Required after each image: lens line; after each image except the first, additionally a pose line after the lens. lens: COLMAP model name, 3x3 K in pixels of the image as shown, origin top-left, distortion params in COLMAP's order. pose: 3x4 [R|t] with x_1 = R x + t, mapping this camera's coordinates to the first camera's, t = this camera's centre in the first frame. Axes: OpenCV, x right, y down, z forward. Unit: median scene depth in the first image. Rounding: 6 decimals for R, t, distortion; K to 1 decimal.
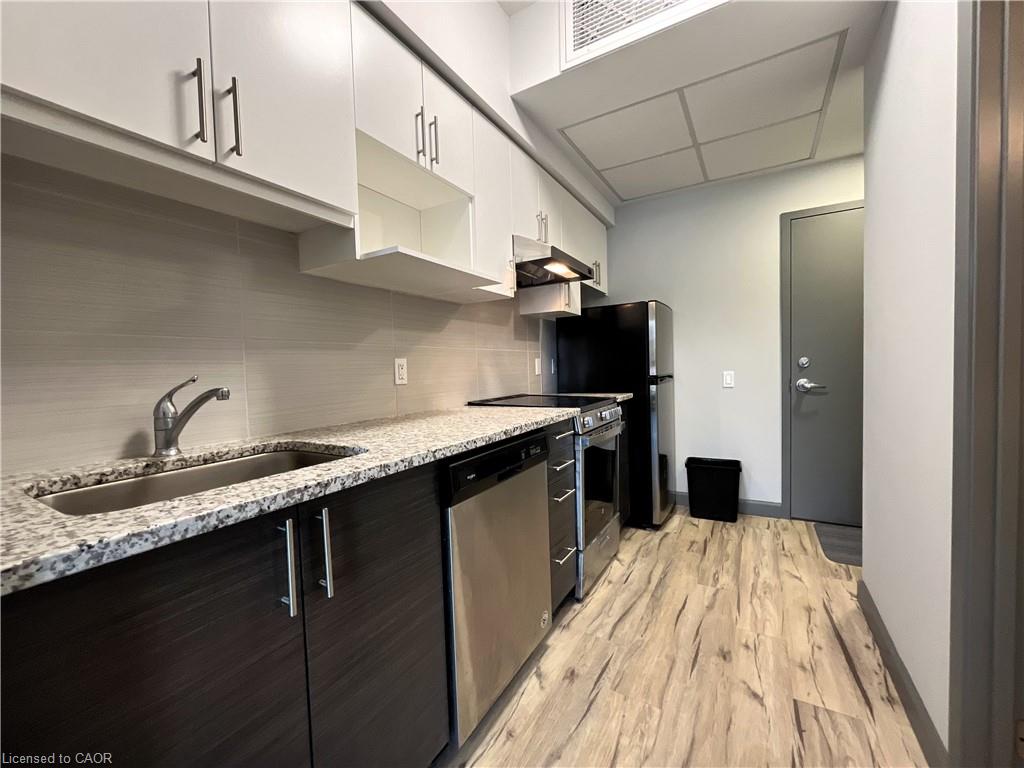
lens RADIAL K [[412.7, 0, 512.0], [0, 412.7, 383.4], [0, 0, 1]] dist [-0.013488, -0.000058]
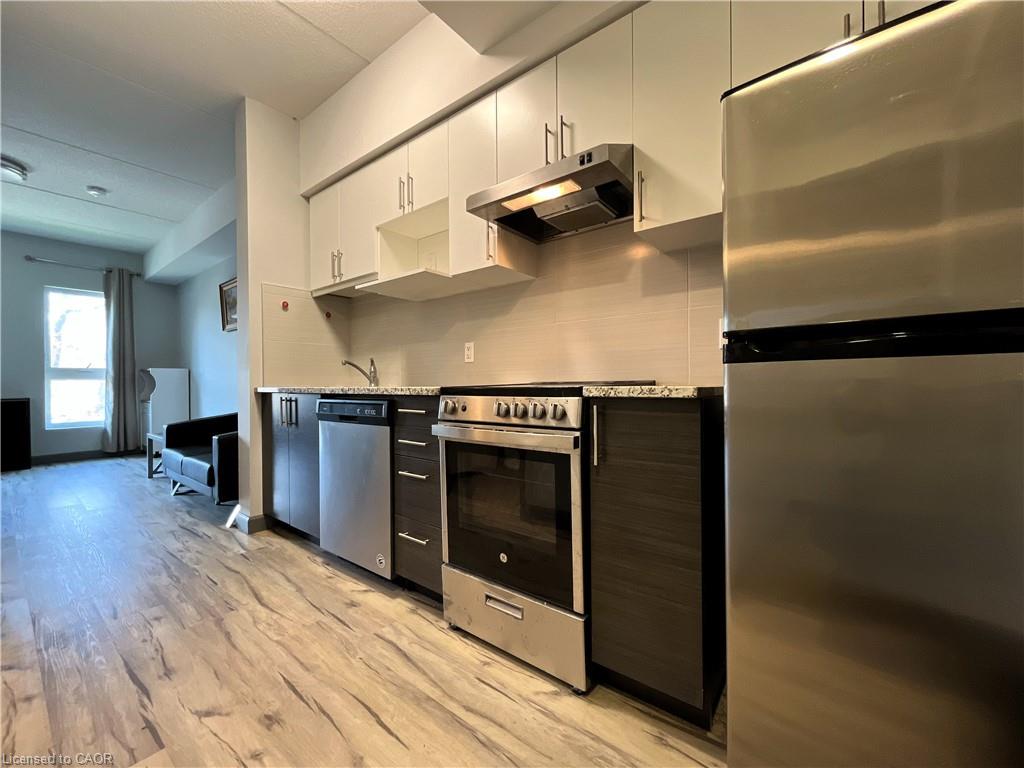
lens RADIAL K [[412.7, 0, 511.5], [0, 412.7, 384.7], [0, 0, 1]] dist [-0.013488, -0.000058]
pose [[-0.131415, 0.036830, -0.990643, 1.182771], [-0.024885, 0.998872, 0.040437, 0.019423], [0.991015, 0.029966, -0.130351, 1.526386]]
